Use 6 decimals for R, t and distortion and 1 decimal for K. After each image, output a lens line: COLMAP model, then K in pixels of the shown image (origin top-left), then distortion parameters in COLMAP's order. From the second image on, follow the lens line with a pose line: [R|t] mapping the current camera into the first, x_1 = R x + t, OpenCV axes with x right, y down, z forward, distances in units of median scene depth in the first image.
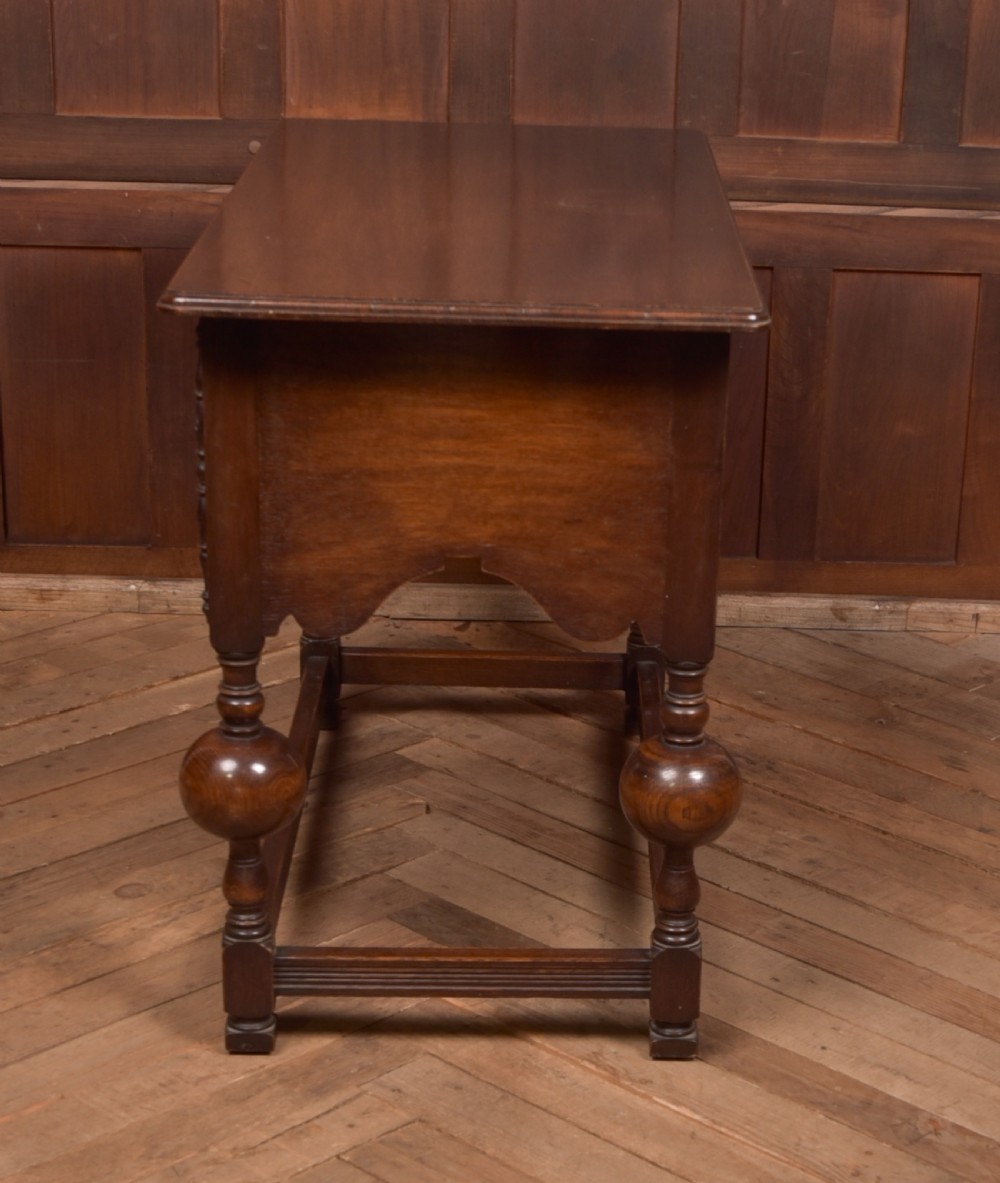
lens RADIAL K [[2700.4, 0, 674.7], [0, 2700.4, 876.4], [0, 0, 1]] dist [-0.128953, 0.178361]
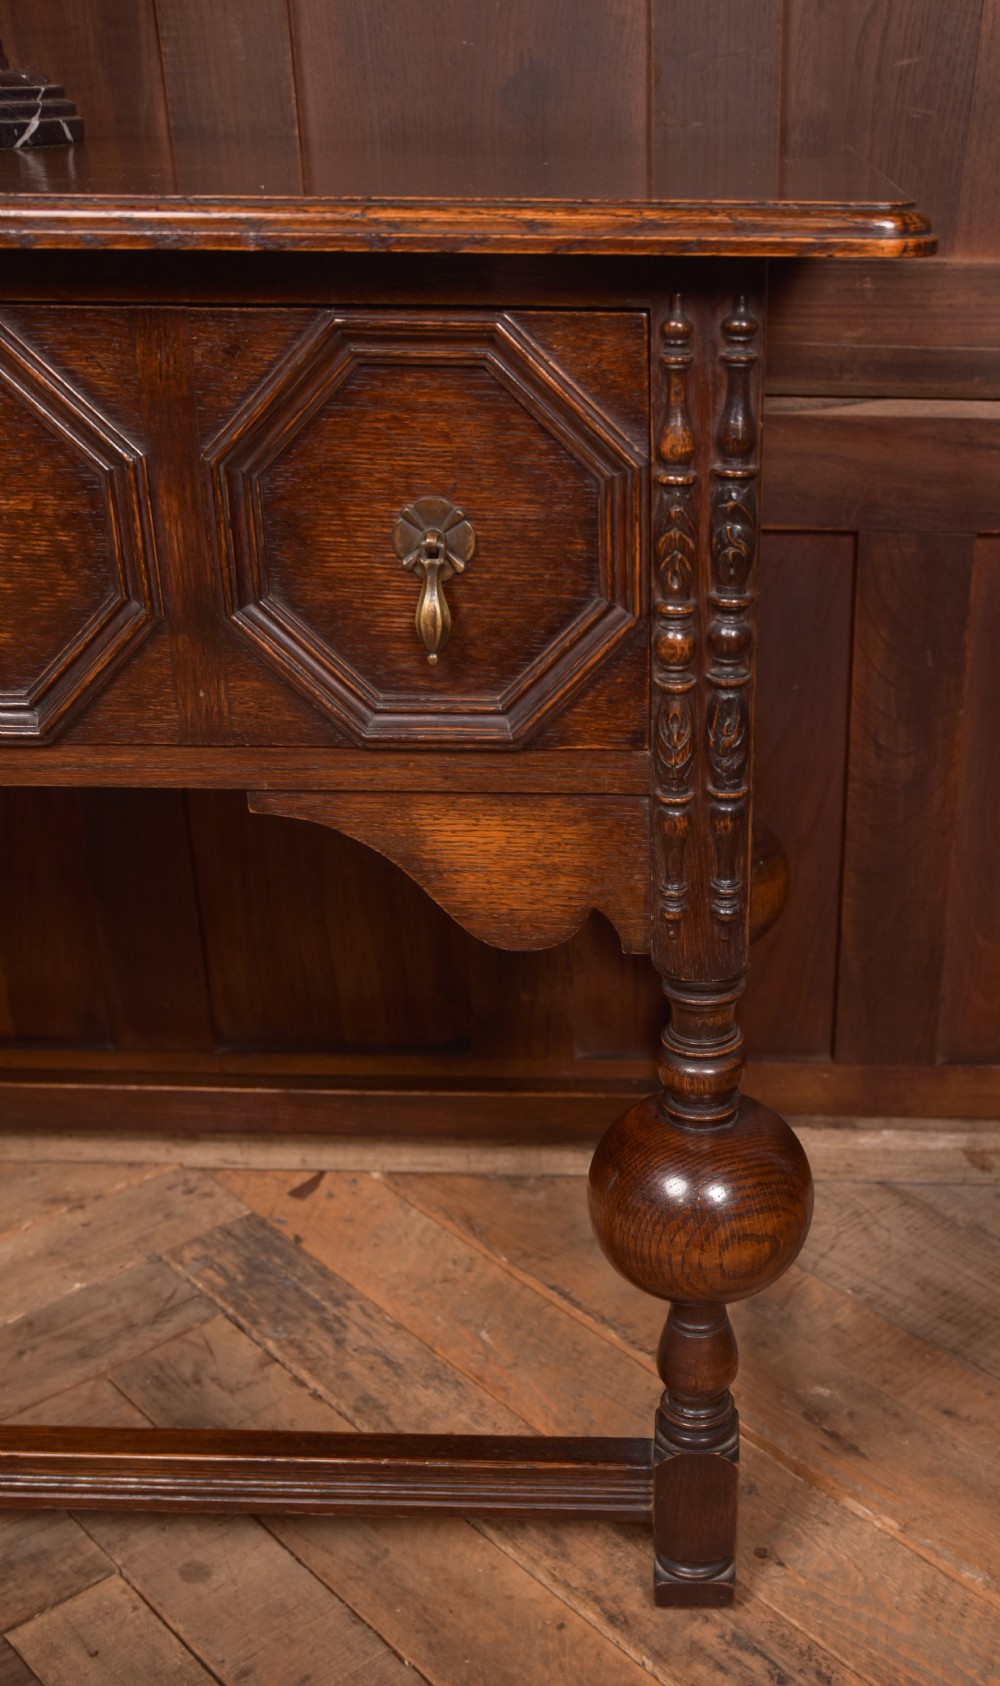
lens RADIAL K [[1854.5, 0, 701.5], [0, 1854.5, 1054.0], [0, 0, 1]] dist [-0.065174, 0.099346]
pose [[0.996654, 0.008258, -0.081315, 0.035344], [-0.001773, 0.996833, 0.079502, -0.151760], [0.081714, -0.079092, 0.993513, 0.625127]]
